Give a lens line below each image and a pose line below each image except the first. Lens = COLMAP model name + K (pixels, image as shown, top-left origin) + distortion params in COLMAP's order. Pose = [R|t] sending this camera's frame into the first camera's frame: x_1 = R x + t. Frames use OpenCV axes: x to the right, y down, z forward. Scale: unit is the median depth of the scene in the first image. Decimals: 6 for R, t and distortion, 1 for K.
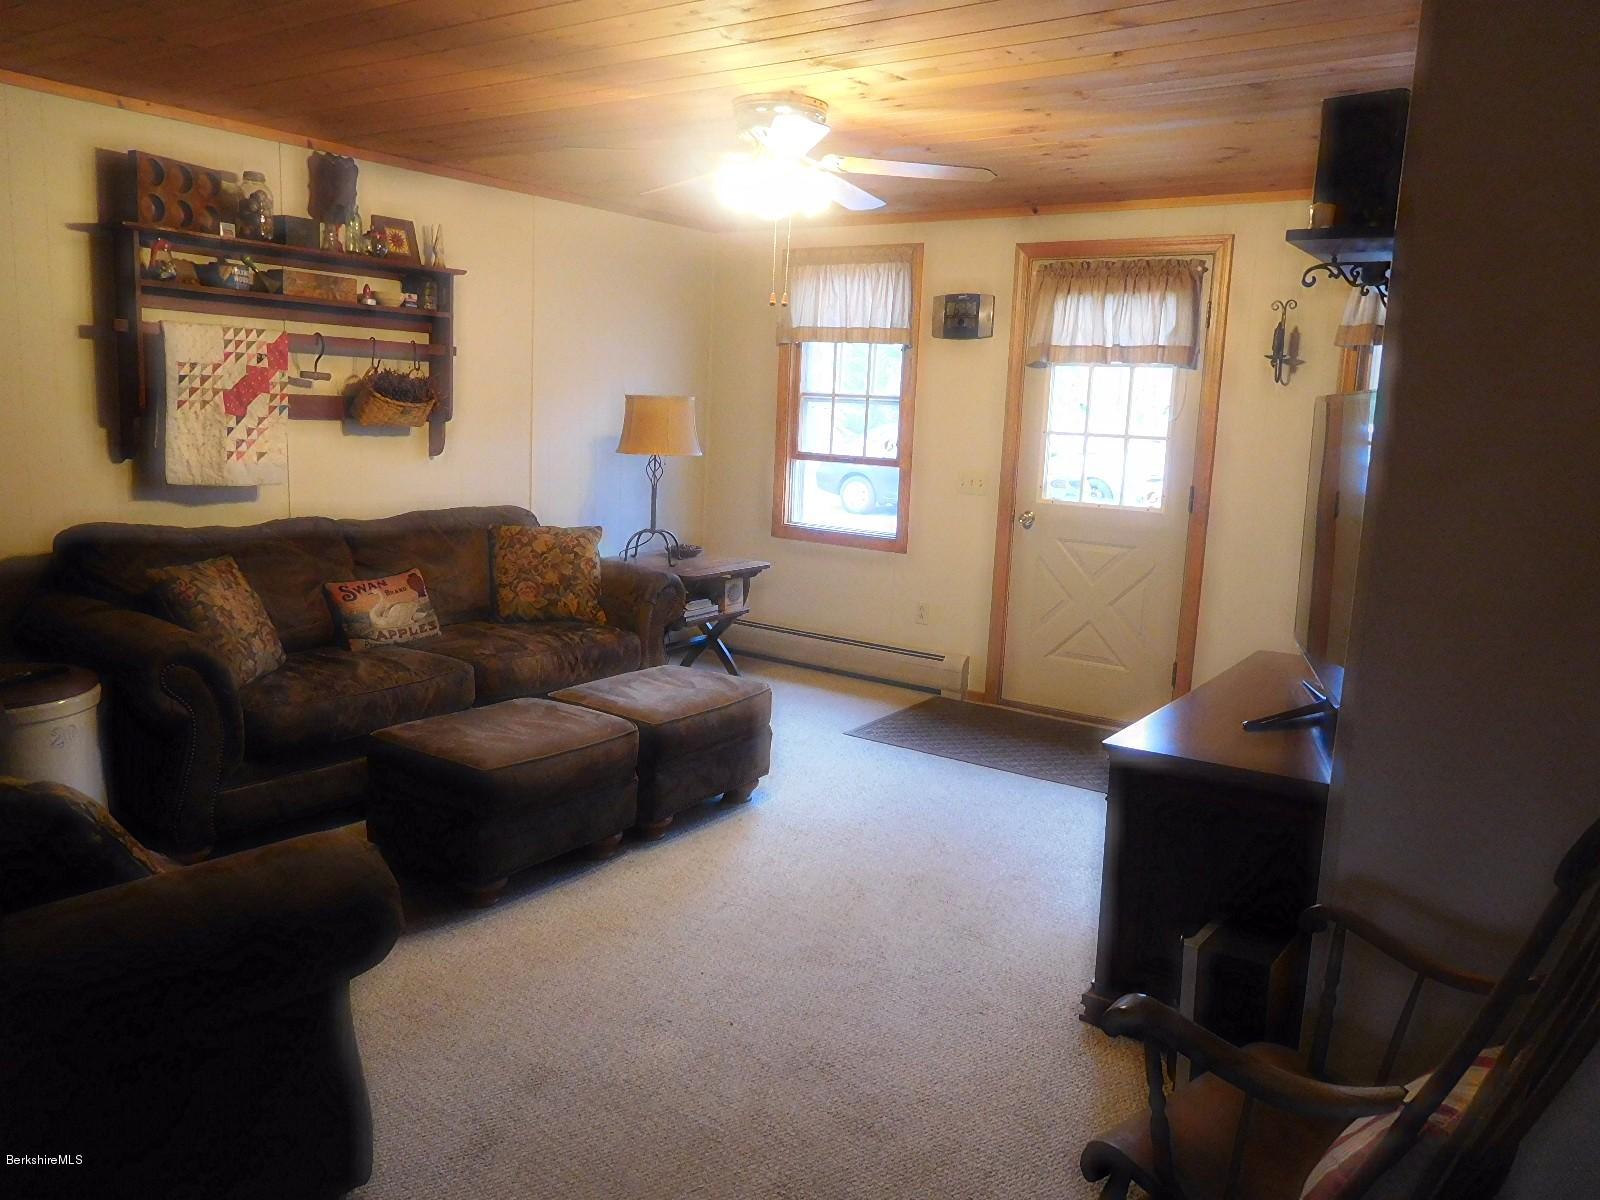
lens RADIAL K [[1196.1, 0, 799.9], [0, 1196.1, 583.6], [0, 0, 1]] dist [-0.026709, 0.001913]
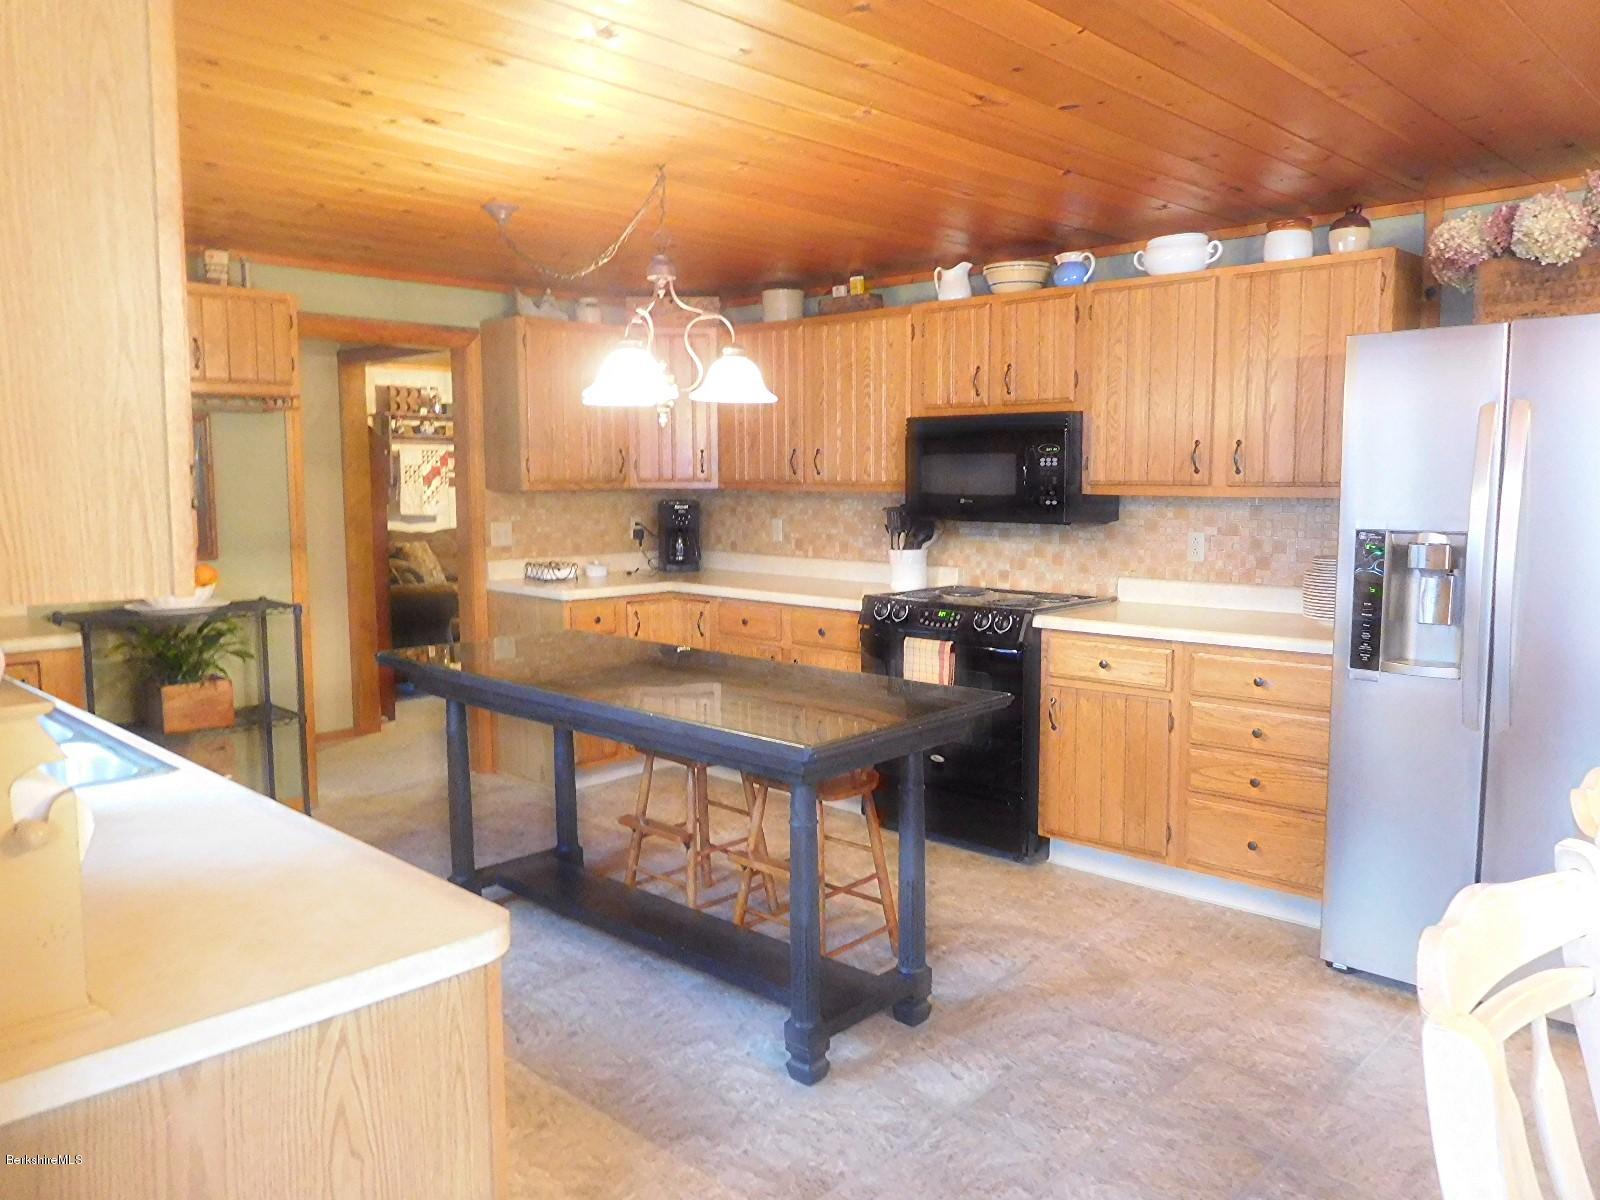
lens RADIAL K [[1196.1, 0, 799.3], [0, 1196.1, 600.3], [0, 0, 1]] dist [-0.026709, 0.001913]
pose [[0.989182, -0.024625, -0.144612, 0.623610], [0.016343, 0.998172, -0.058184, 0.245924], [0.145780, 0.055191, 0.987776, -1.283043]]
